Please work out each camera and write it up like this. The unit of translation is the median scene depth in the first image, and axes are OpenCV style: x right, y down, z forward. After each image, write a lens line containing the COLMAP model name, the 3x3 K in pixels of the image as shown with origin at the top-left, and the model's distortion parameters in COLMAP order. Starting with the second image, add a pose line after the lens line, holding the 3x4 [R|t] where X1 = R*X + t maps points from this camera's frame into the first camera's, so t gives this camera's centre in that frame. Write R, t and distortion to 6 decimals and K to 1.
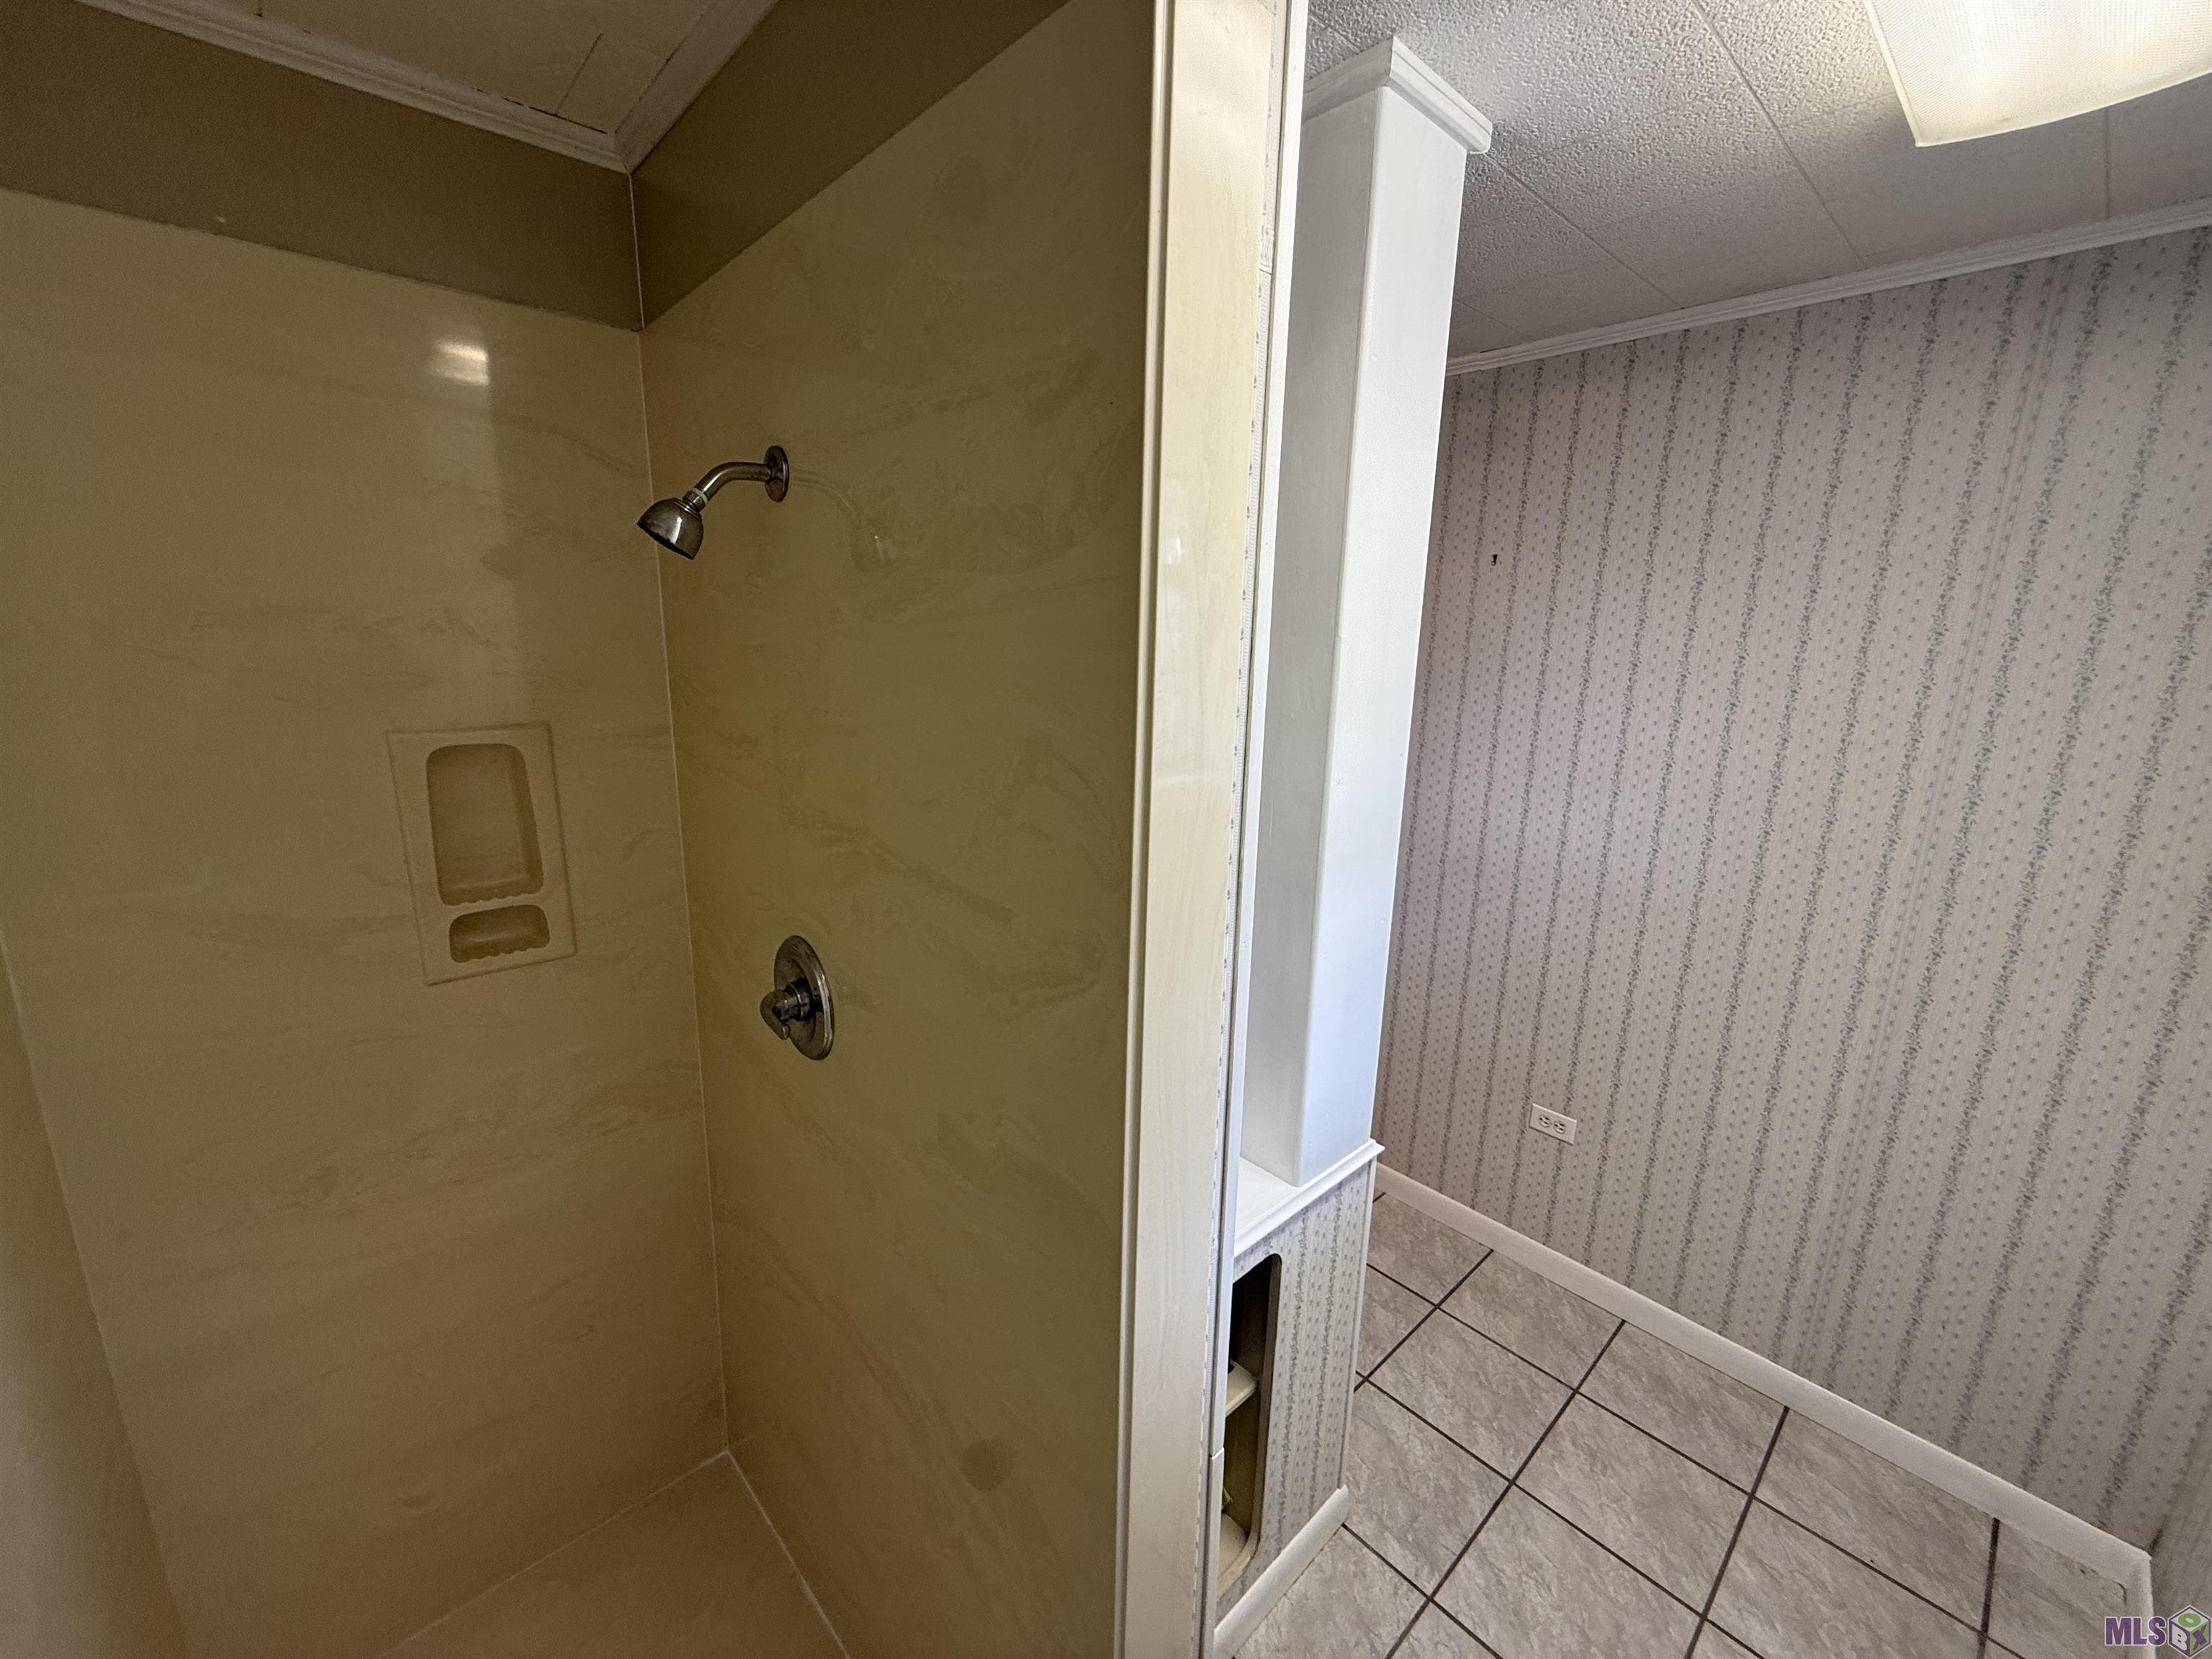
lens RADIAL K [[884.8, 0, 1102.7], [0, 884.8, 831.0], [0, 0, 1]] dist [-0.000359, -0.000129]
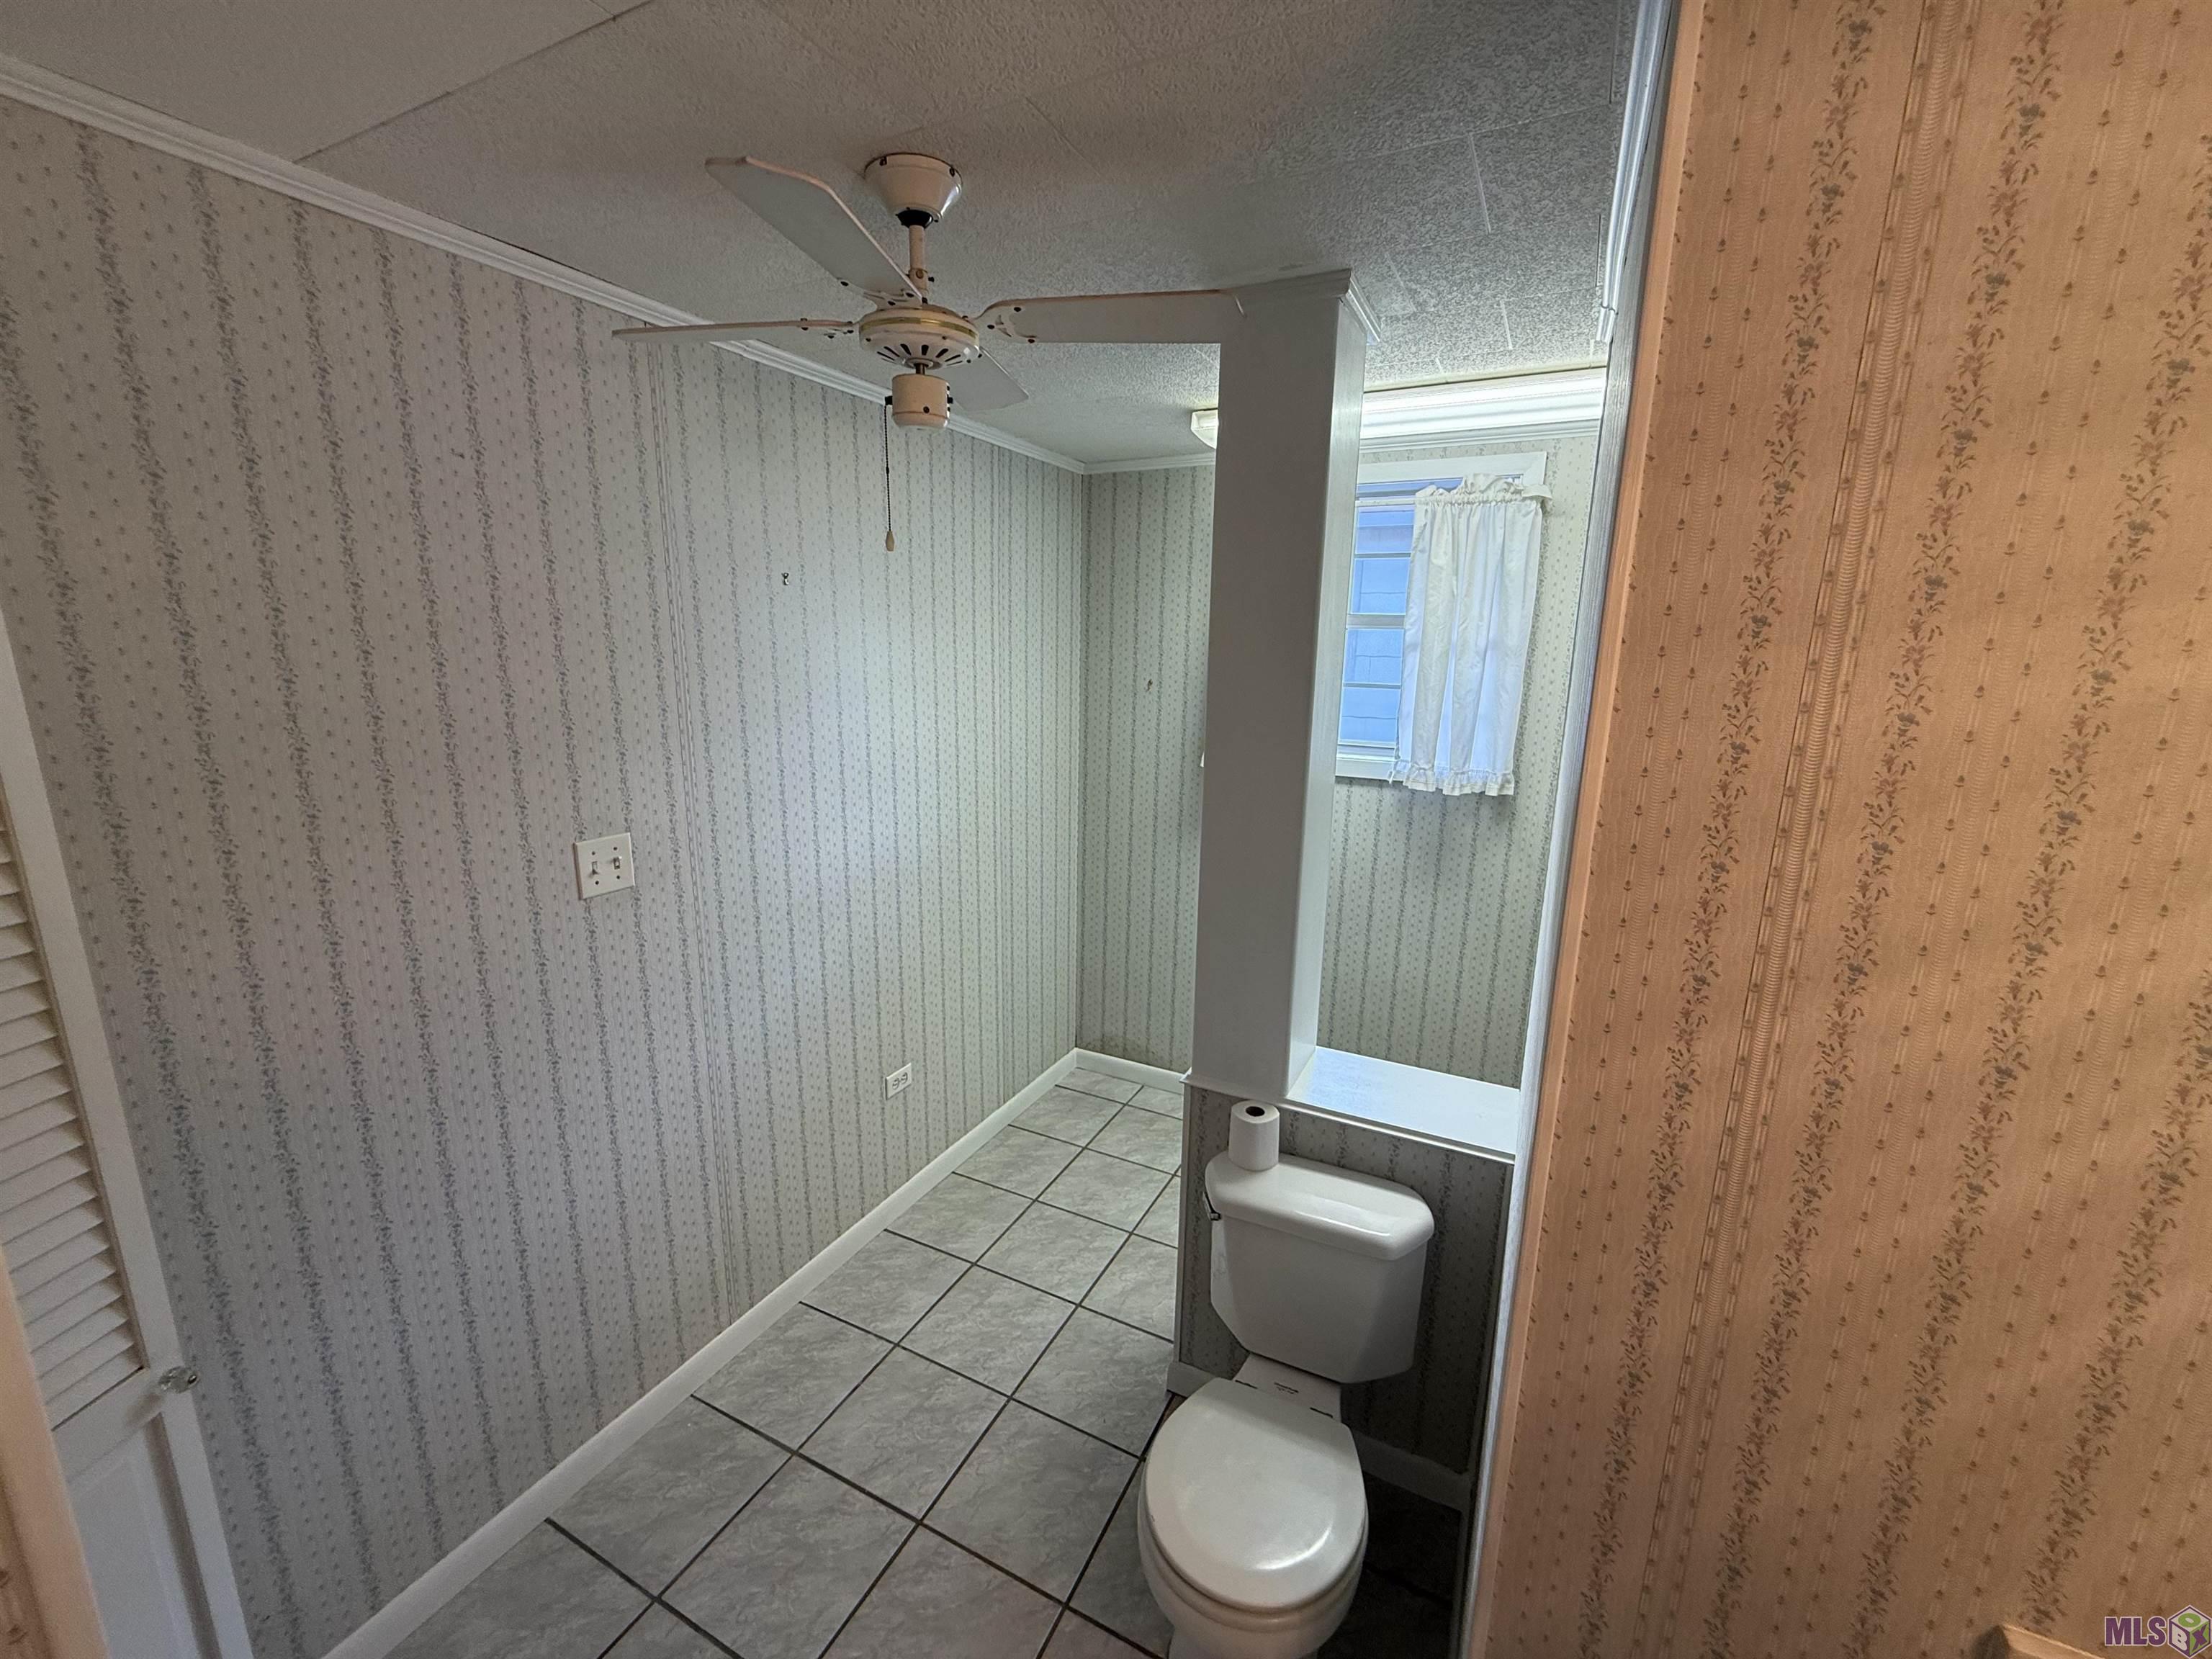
lens RADIAL K [[884.8, 0, 1102.7], [0, 884.8, 831.0], [0, 0, 1]] dist [-0.000359, -0.000129]
pose [[-0.353098, -0.224898, 0.908153, -0.577847], [0.188063, 0.933805, 0.304371, -0.282949], [-0.916490, 0.278263, -0.287430, 1.046667]]
